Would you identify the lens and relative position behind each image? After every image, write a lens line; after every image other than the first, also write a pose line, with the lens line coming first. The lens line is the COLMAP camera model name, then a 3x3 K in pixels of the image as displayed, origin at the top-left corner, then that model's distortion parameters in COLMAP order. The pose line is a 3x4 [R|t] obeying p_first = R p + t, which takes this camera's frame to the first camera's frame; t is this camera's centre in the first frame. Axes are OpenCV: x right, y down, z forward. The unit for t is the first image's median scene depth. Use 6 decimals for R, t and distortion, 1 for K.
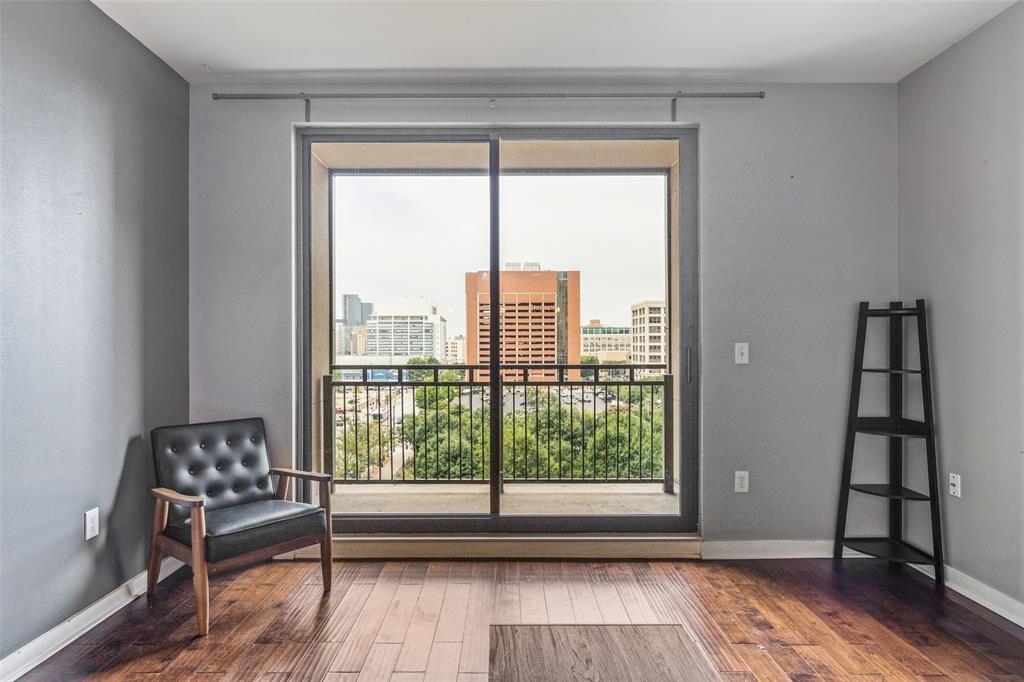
lens RADIAL K [[585.3, 0, 512.0], [0, 585.3, 341.0], [0, 0, 1]] dist [-0.000769, -0.000973]
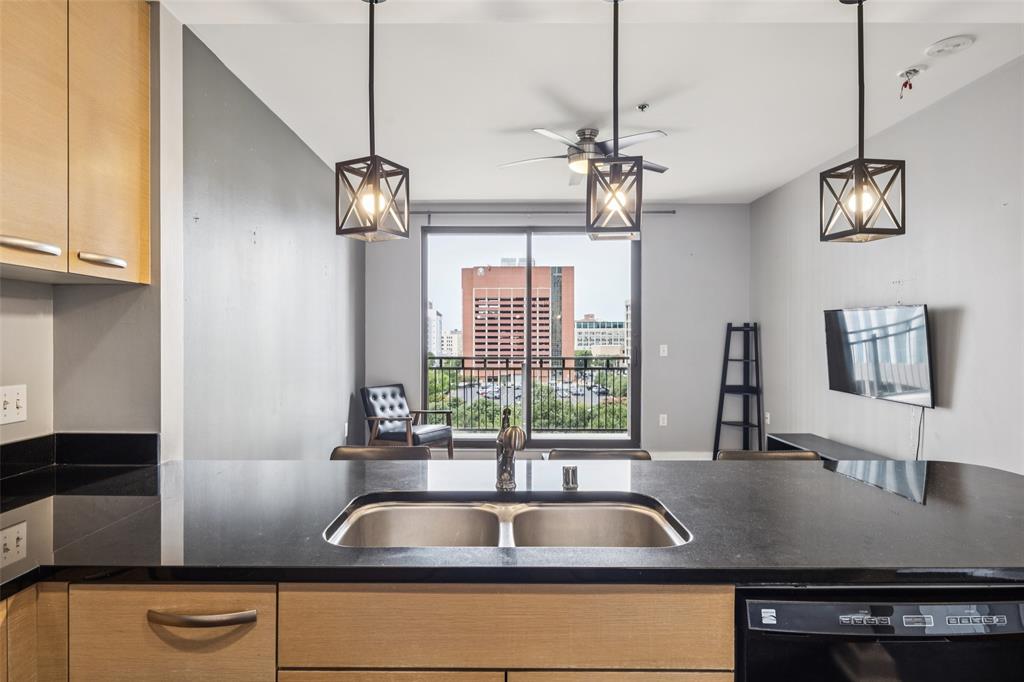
lens RADIAL K [[581.1, 0, 499.2], [0, 581.1, 338.7], [0, 0, 1]] dist [0.002424, 0.000159]
pose [[0.999921, 0.002504, -0.012332, -0.099113], [-0.002427, 0.999977, 0.006292, -0.025598], [0.012348, -0.006262, 0.999904, -0.808781]]
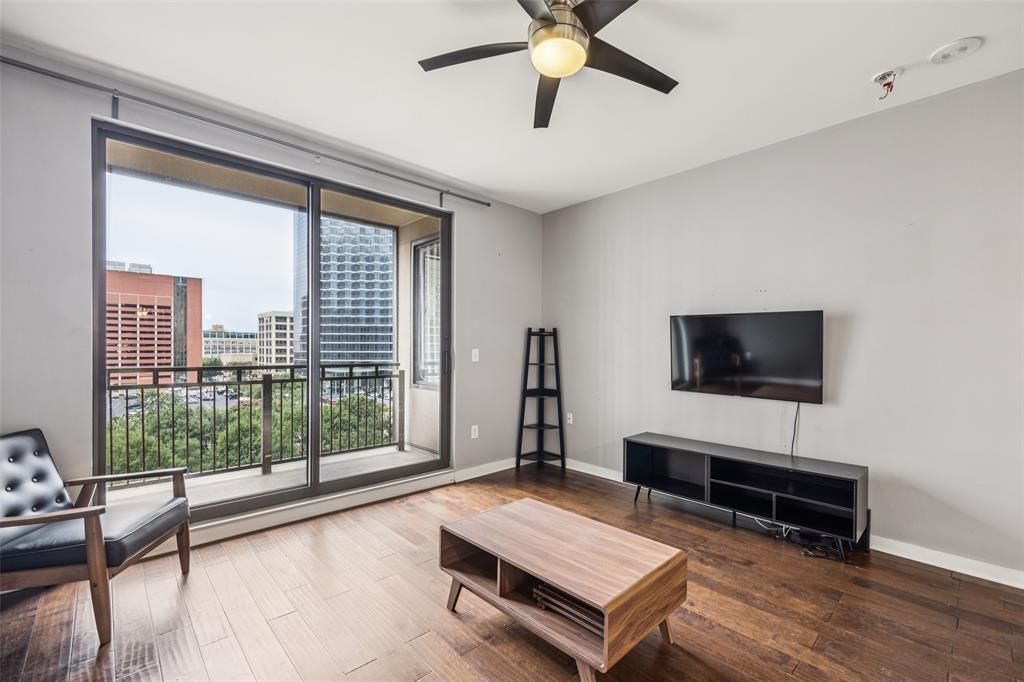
lens RADIAL K [[434.6, 0, 537.3], [0, 434.6, 350.4], [0, 0, 1]] dist [0.003074, 0.000196]
pose [[0.713218, 0.004682, 0.700927, -0.343810], [-0.011960, 0.999913, 0.005491, -0.001976], [-0.700841, -0.012299, 0.713212, -0.012513]]
